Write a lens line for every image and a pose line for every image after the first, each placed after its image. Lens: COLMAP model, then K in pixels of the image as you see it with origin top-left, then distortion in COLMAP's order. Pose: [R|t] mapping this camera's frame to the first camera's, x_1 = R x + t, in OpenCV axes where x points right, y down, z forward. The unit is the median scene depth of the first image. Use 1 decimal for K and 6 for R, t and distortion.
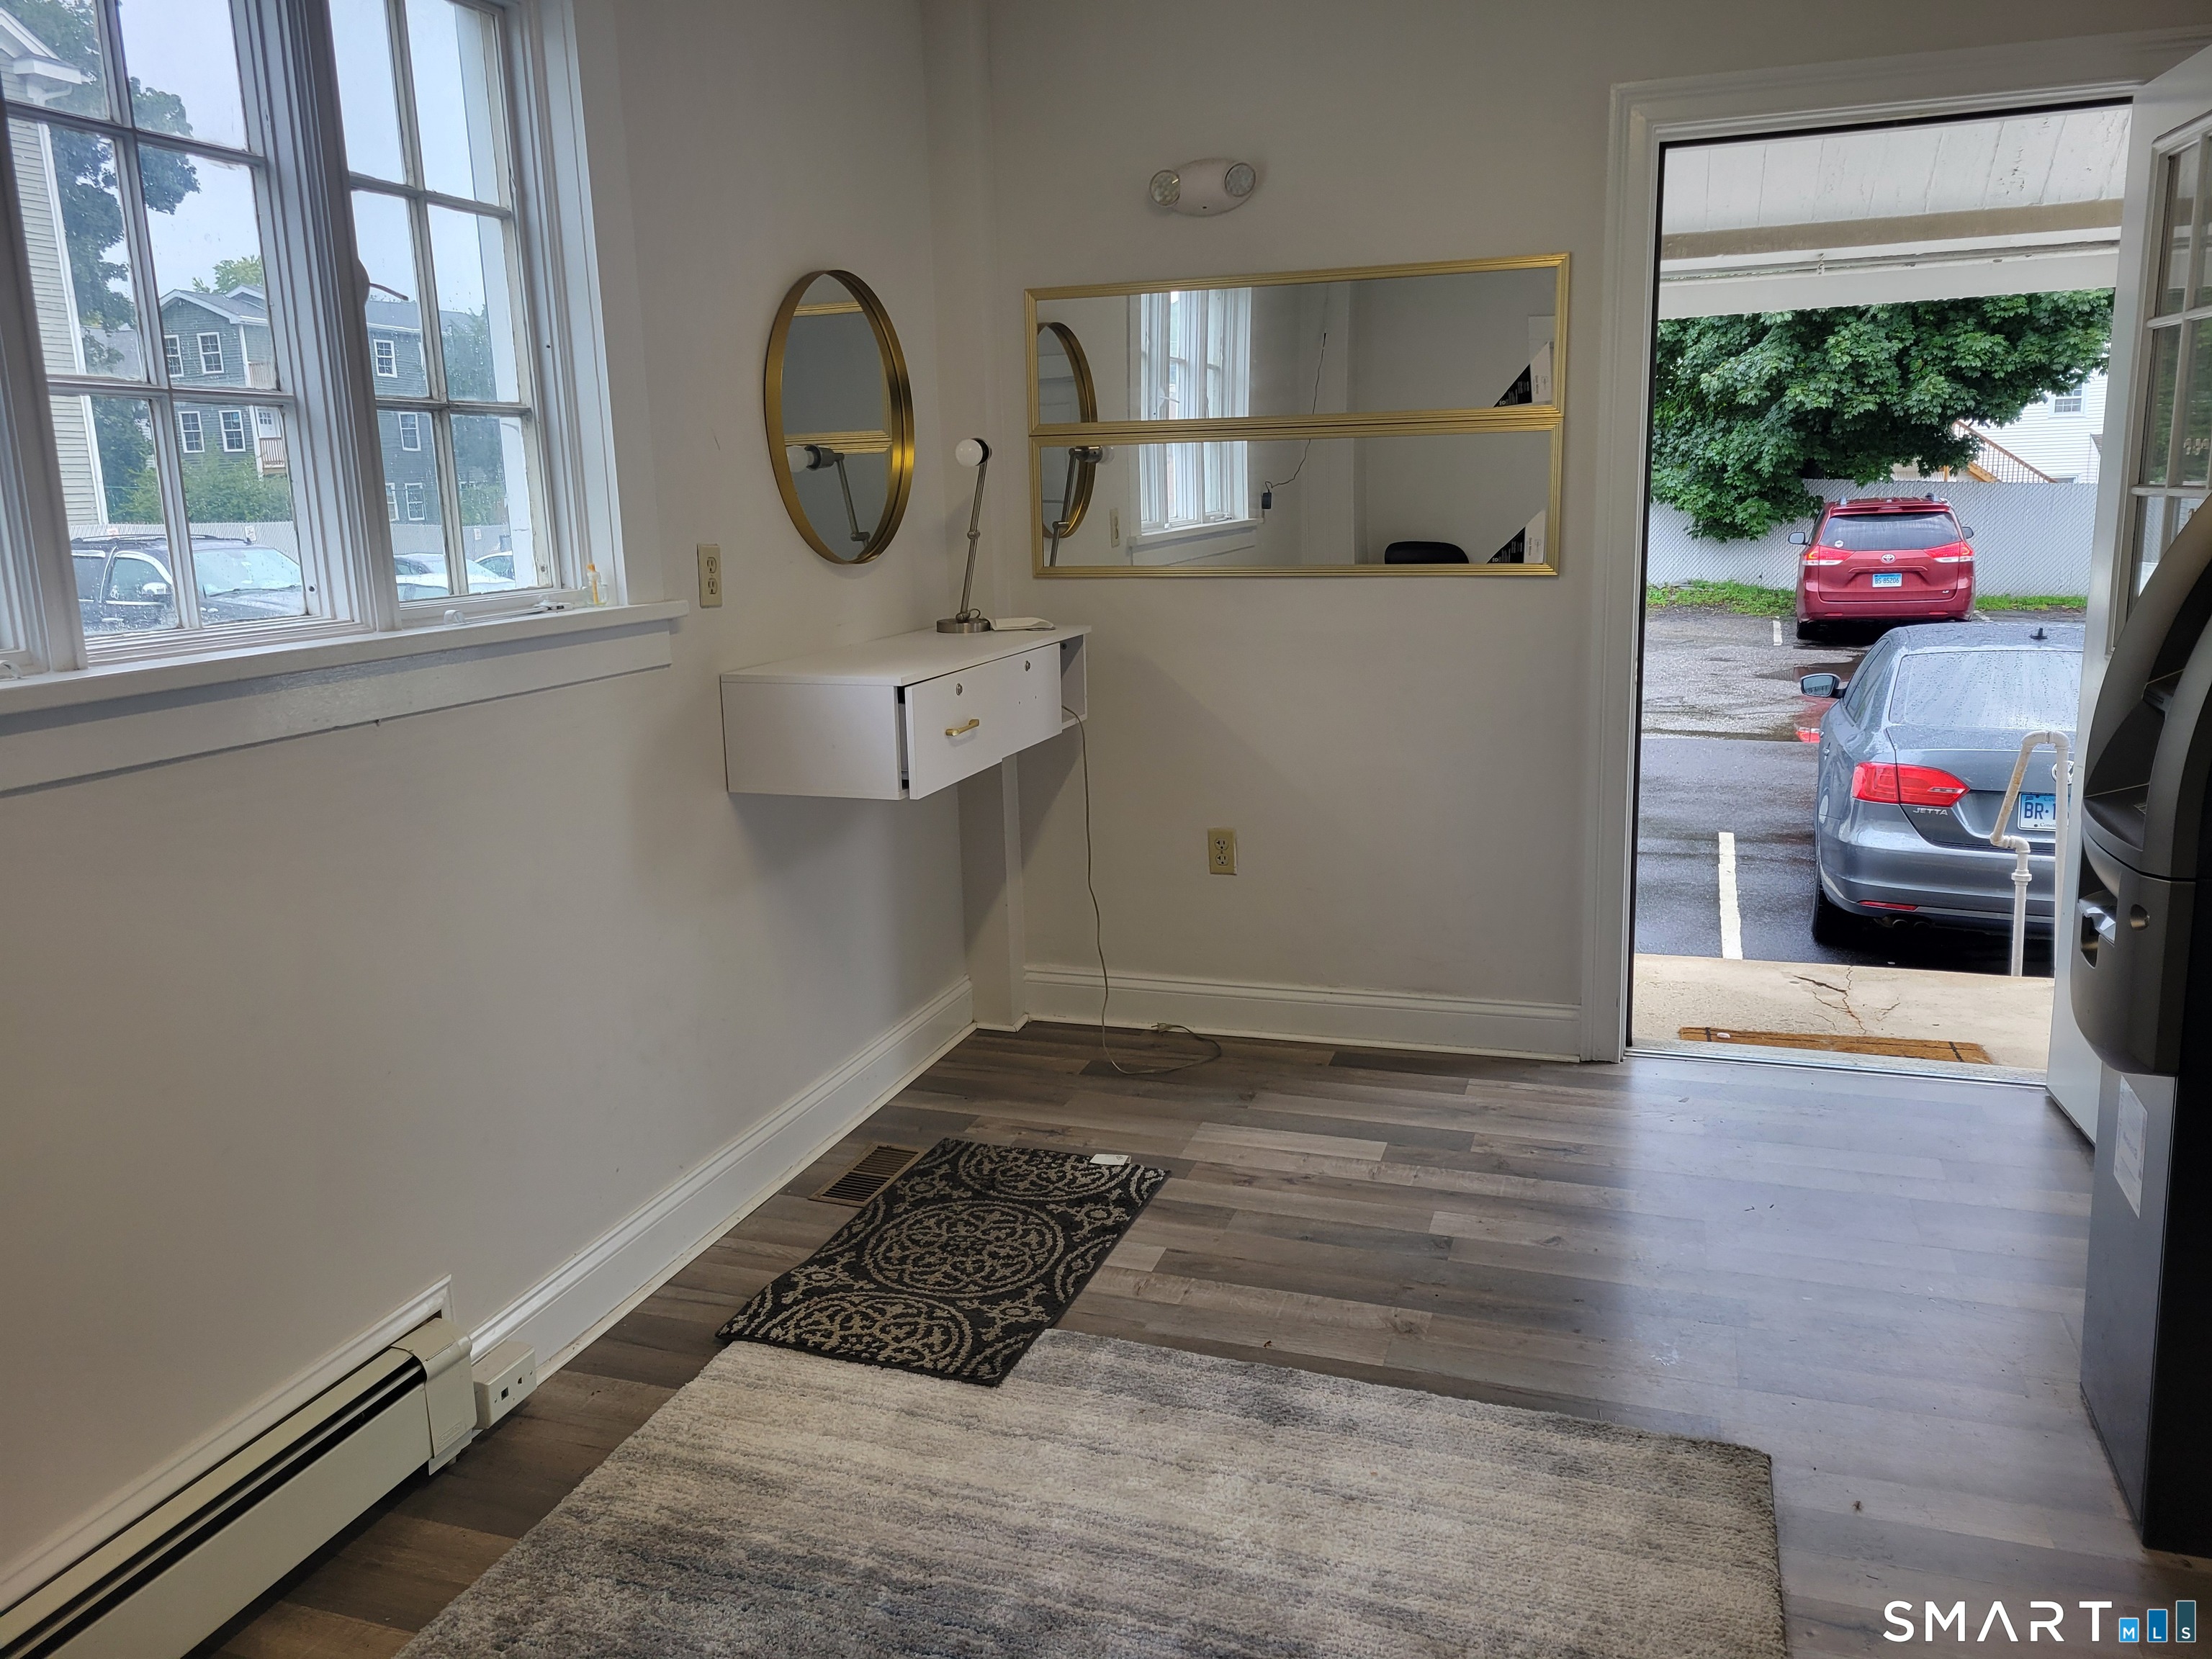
lens RADIAL K [[1663.6, 0, 1106.0], [0, 1663.6, 829.5], [0, 0, 1]] dist [0.052569, -0.038115]
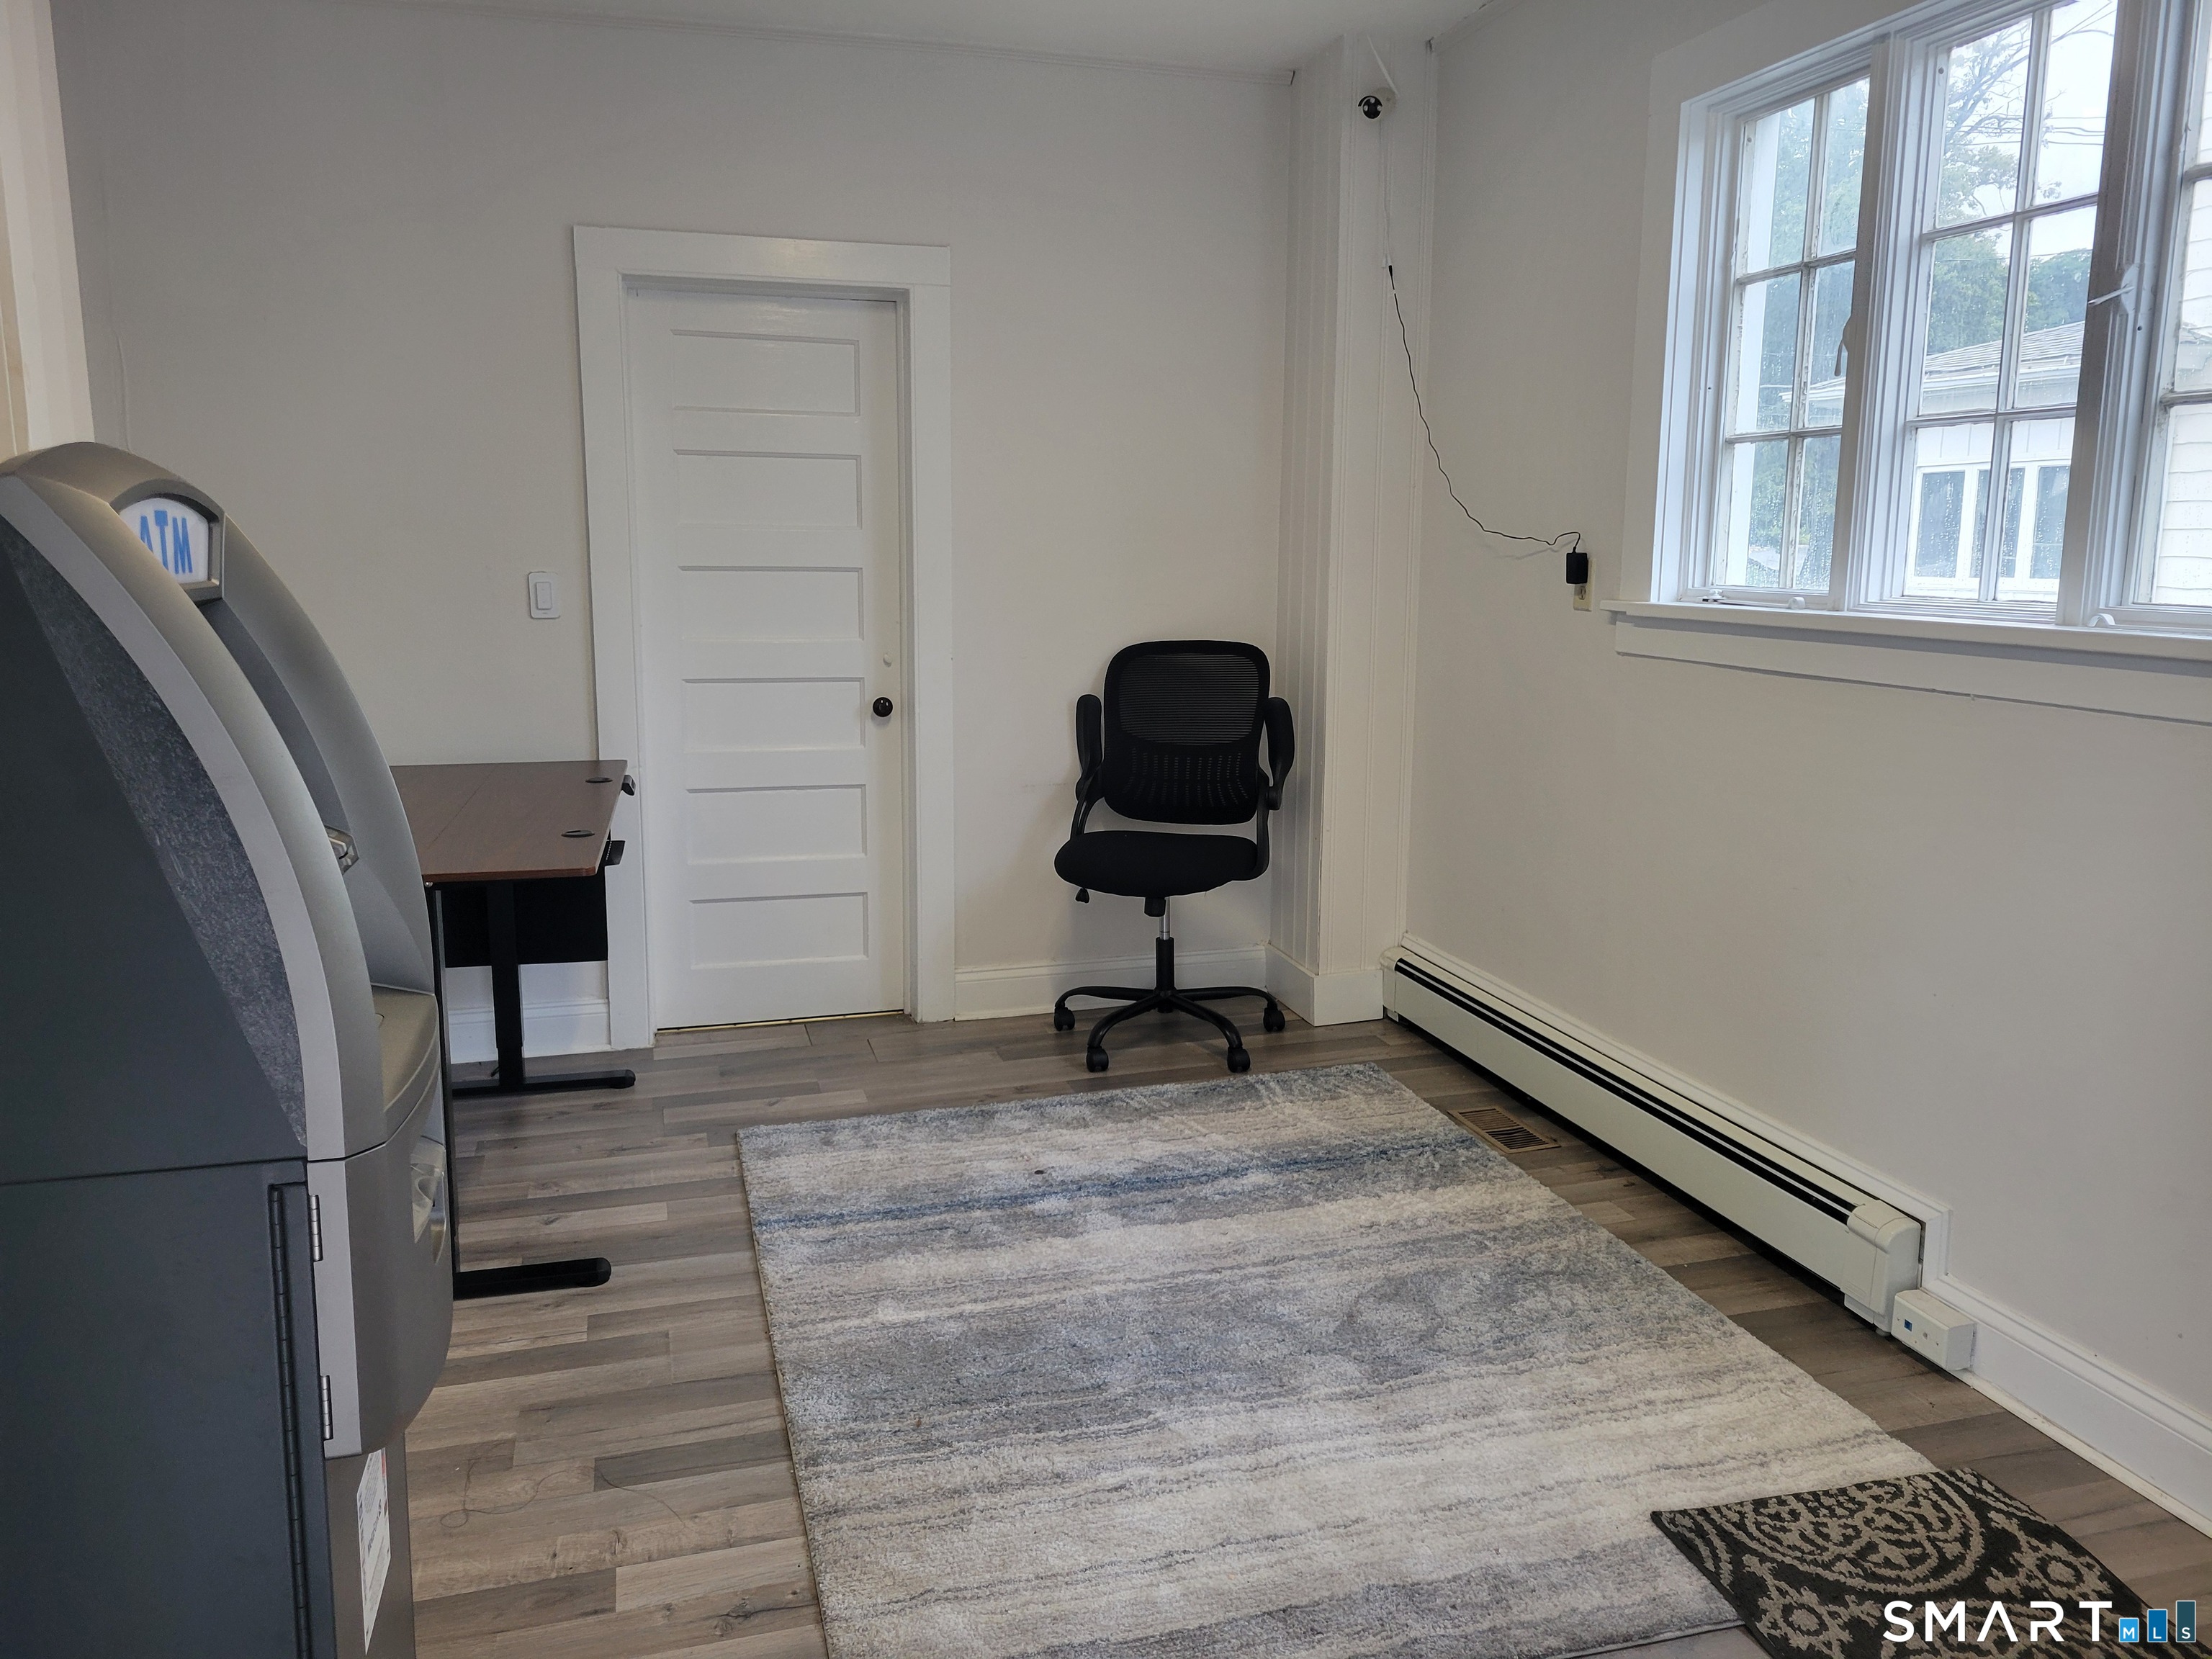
lens RADIAL K [[1663.6, 0, 1106.0], [0, 1663.6, 829.5], [0, 0, 1]] dist [0.052569, -0.038115]
pose [[-0.828065, 0.123947, -0.546758, 0.610550], [-0.090218, 0.933084, 0.348160, -0.288540], [0.553325, 0.337626, -0.761472, 1.389456]]
